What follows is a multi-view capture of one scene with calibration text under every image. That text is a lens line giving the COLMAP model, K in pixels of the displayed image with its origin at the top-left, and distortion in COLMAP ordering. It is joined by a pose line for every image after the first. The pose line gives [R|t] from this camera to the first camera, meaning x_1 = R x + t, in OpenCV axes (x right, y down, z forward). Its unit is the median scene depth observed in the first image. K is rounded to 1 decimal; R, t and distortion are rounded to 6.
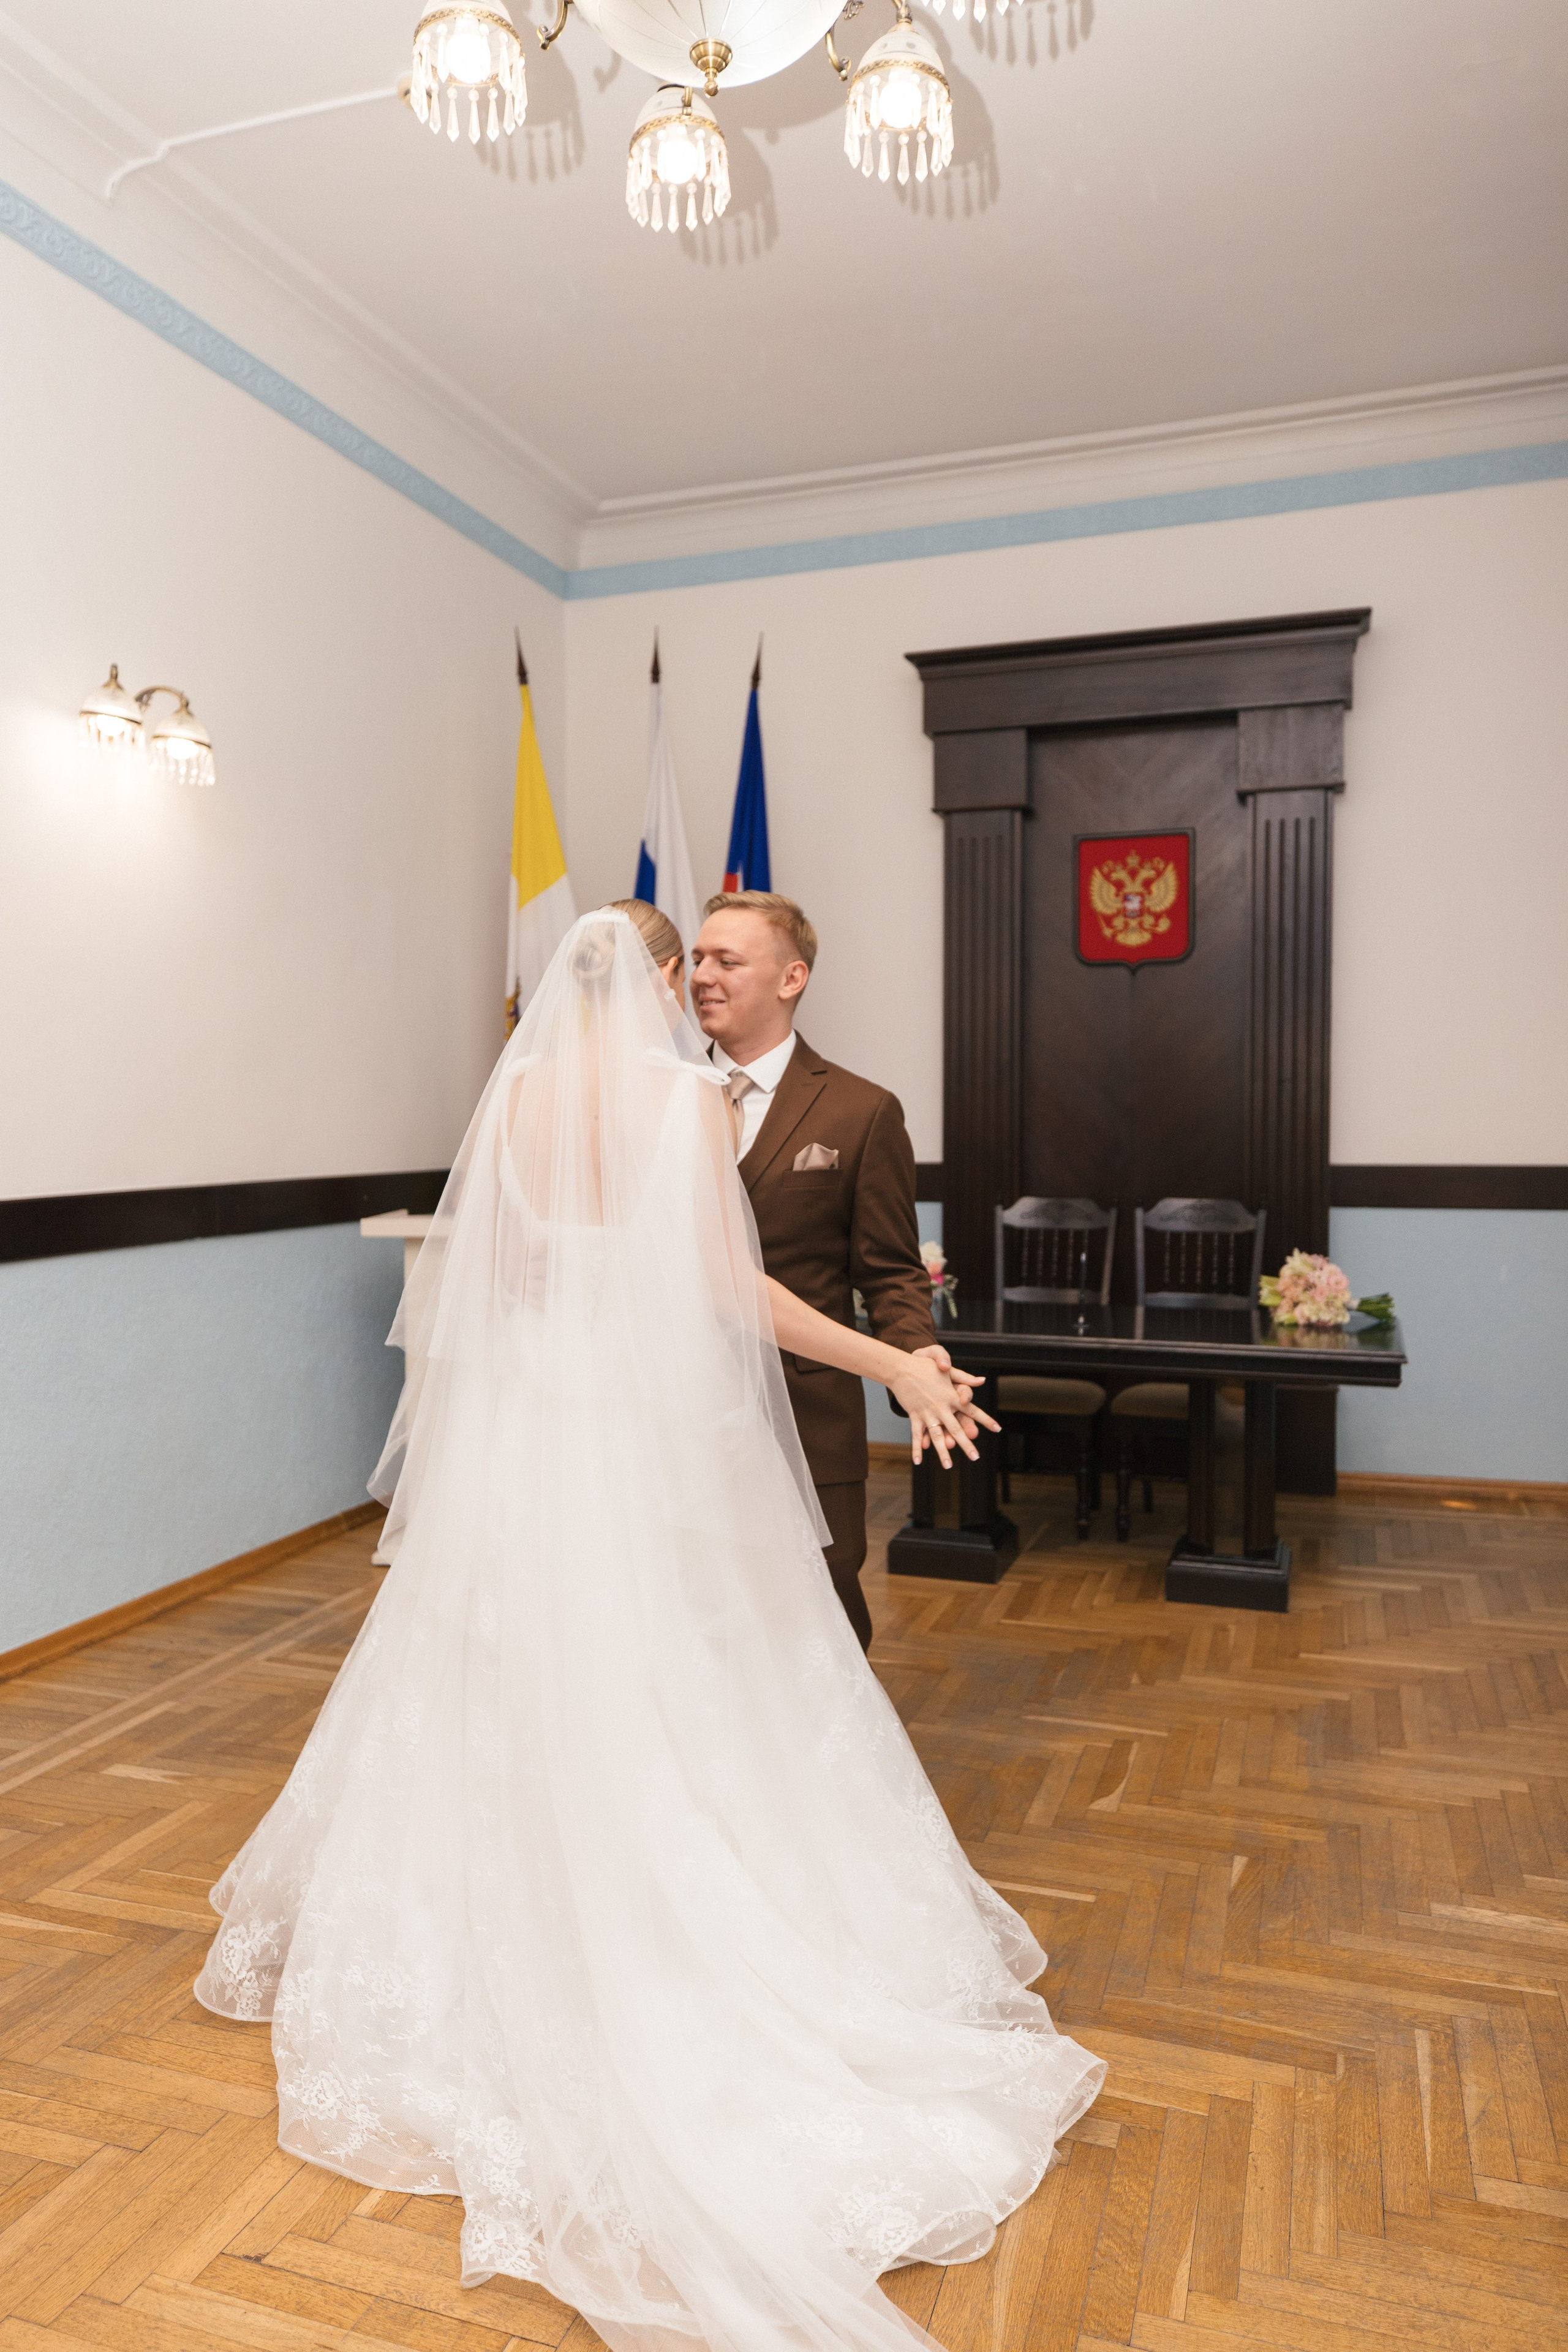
lens RADIAL K [[1702.0, 0, 773.2], [0, 1702.0, 1167.5], [0, 0, 1]] dist [0.007805, 0.002674]
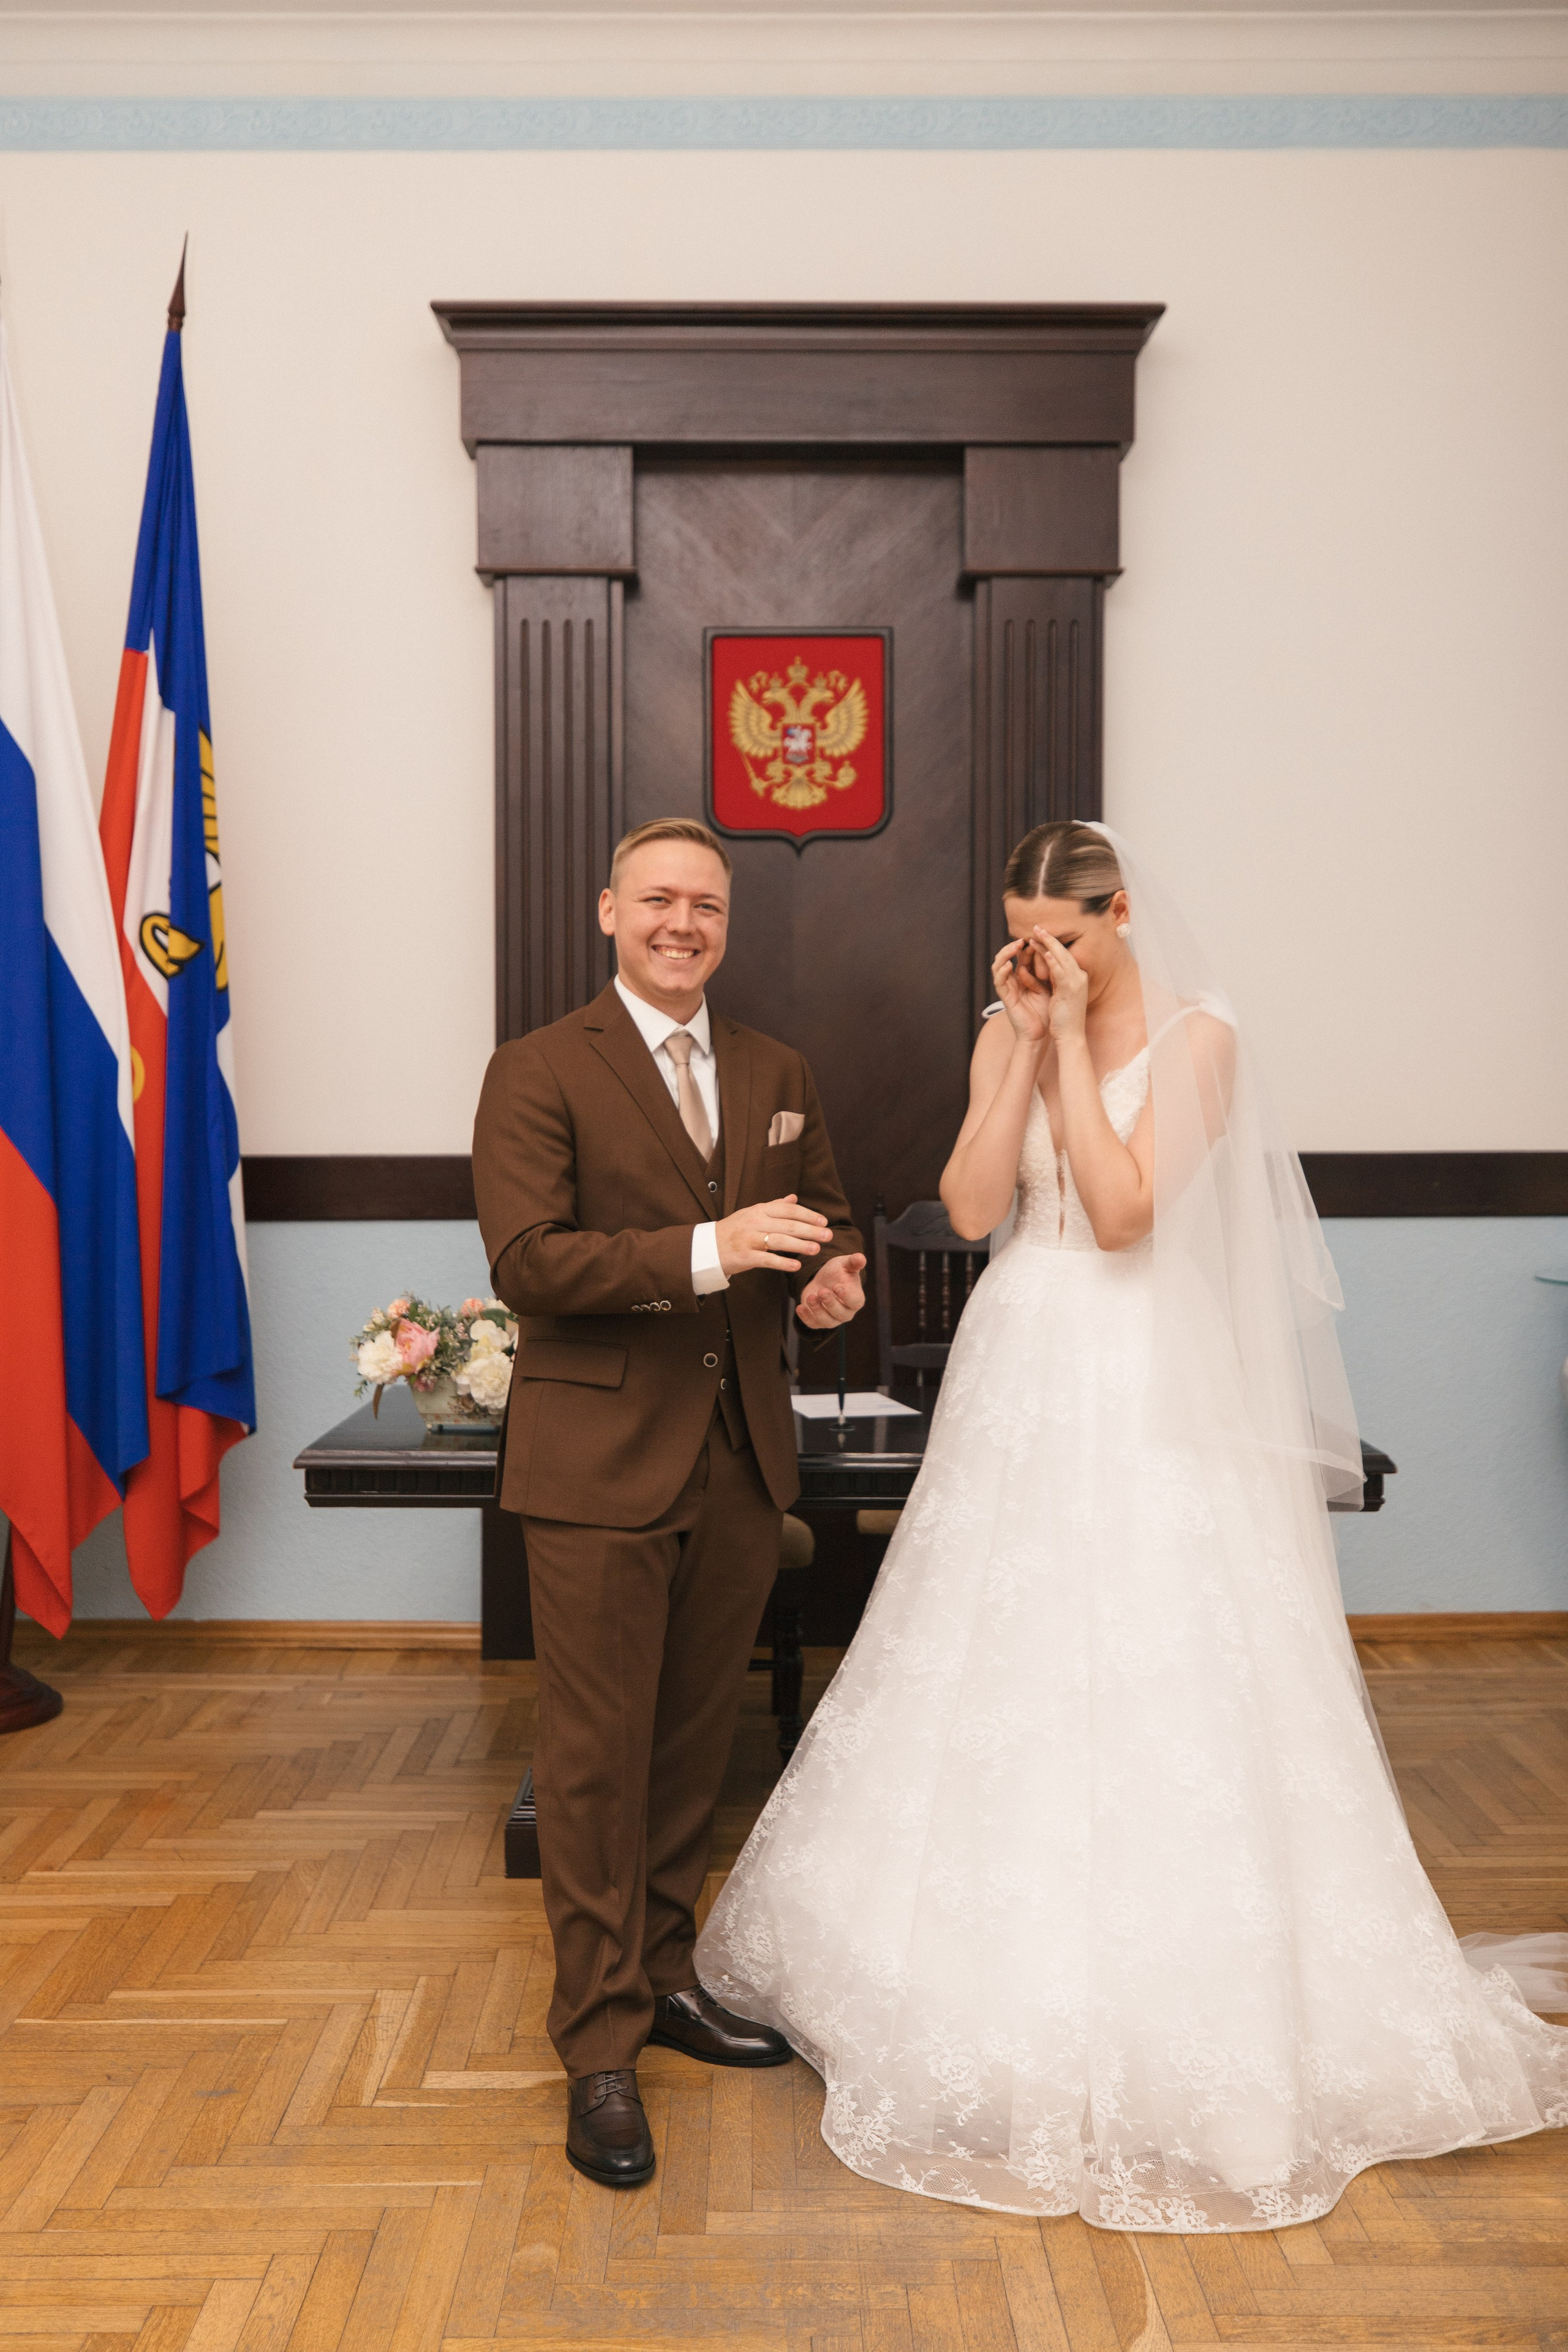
lens RADIAL K [[2295.7, 0, 783.8], [0, 2295.7, 1178.7], [0, 0, 1]] dist [0.002202, 0.000000]
pose [[0.938477, -0.013203, 0.345089, -0.091688], [0.008758, 0.999857, 0.014436, -0.005302], [-0.345230, -0.010525, 0.938459, 0.206266]]
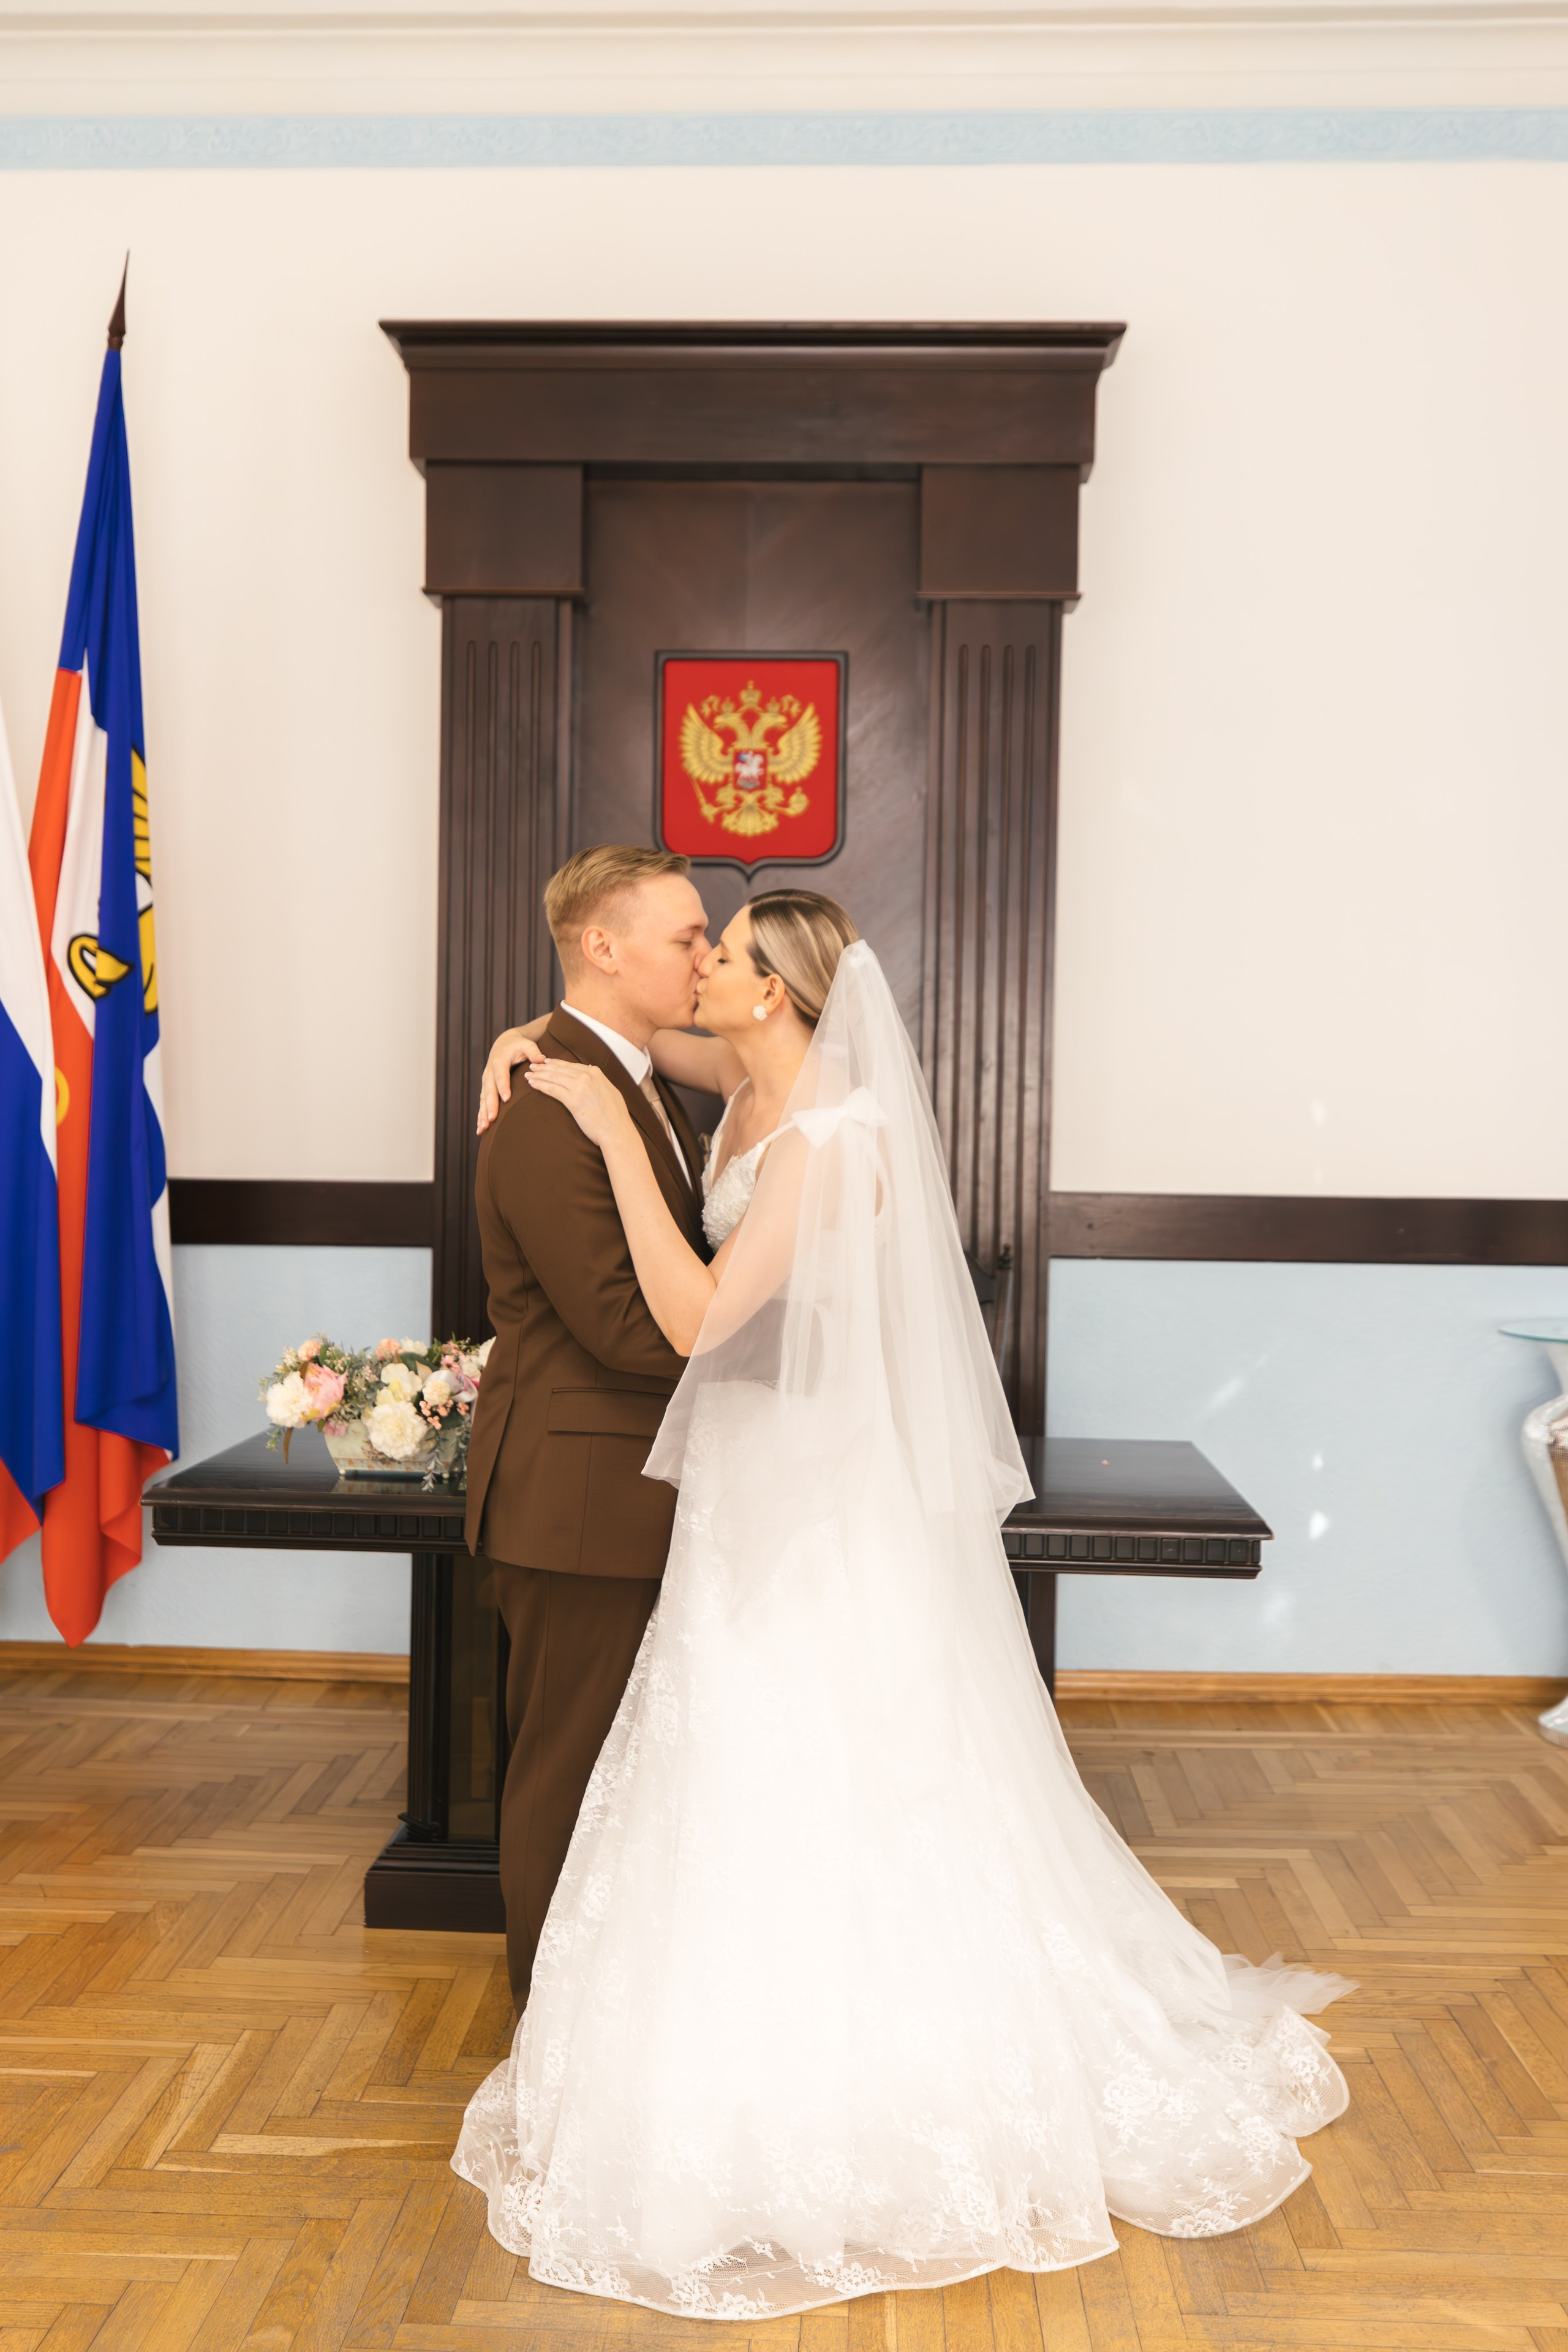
lens RADIAL K [[2295.7, 0, 788.1], [0, 2295.7, 1183.3], [0, 0, 1]] dist [0.002202, 0.000000]
pose [[0.954198, 0.006446, 0.299105, -0.024697], [-0.009884, 0.999901, 0.009982, -0.012291], [-0.299011, -0.012481, 0.954168, 0.201765]]
